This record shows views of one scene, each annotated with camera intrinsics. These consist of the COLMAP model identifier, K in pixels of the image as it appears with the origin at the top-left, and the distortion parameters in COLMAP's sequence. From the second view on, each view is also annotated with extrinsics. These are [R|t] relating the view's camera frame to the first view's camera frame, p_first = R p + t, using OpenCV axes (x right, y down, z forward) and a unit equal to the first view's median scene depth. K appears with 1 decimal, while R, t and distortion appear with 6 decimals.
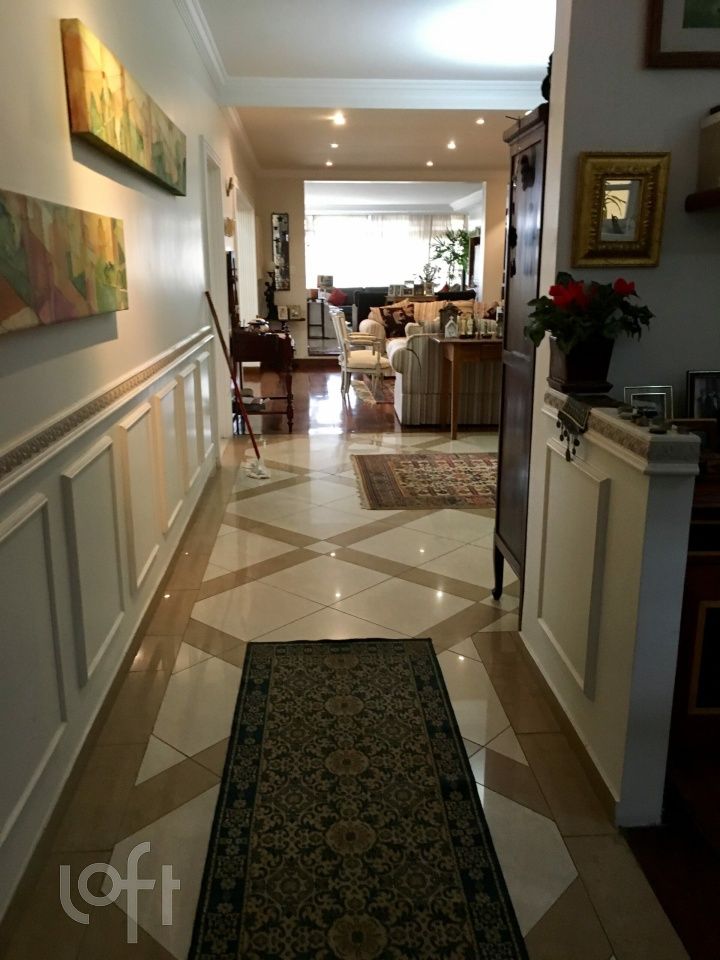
lens RADIAL K [[825.9, 0, 360.0], [0, 825.9, 480.0], [0, 0, 1]] dist [0.092752, -0.101999]
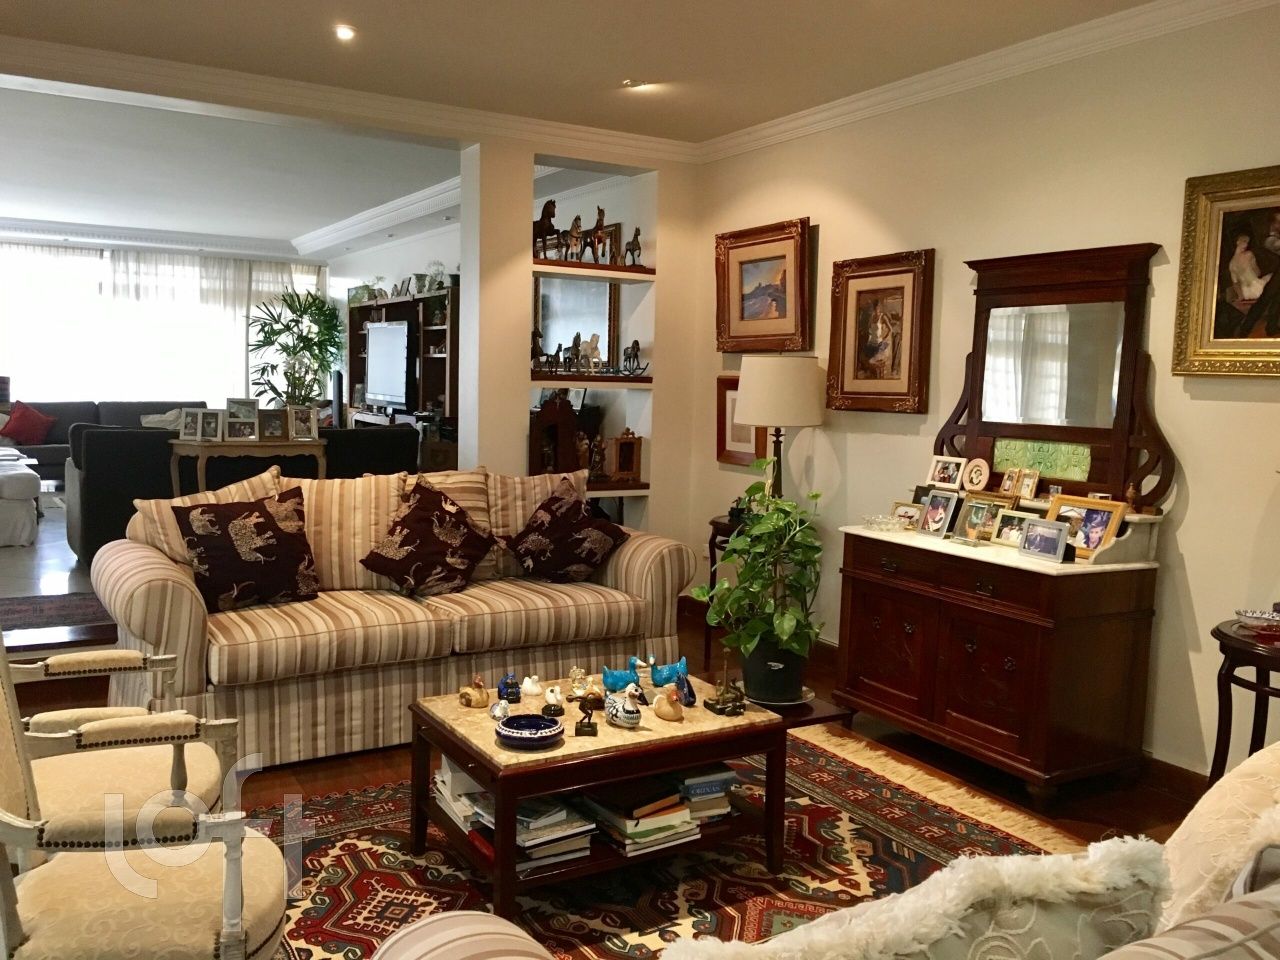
lens RADIAL K [[1101.2, 0, 640.0], [0, 1101.2, 480.0], [0, 0, 1]] dist [0.092752, -0.101999]
pose [[0.896380, -0.015175, 0.443026, -0.000599], [0.080766, 0.988276, -0.129565, -0.087570], [-0.435866, 0.151921, 0.887097, 0.341124]]
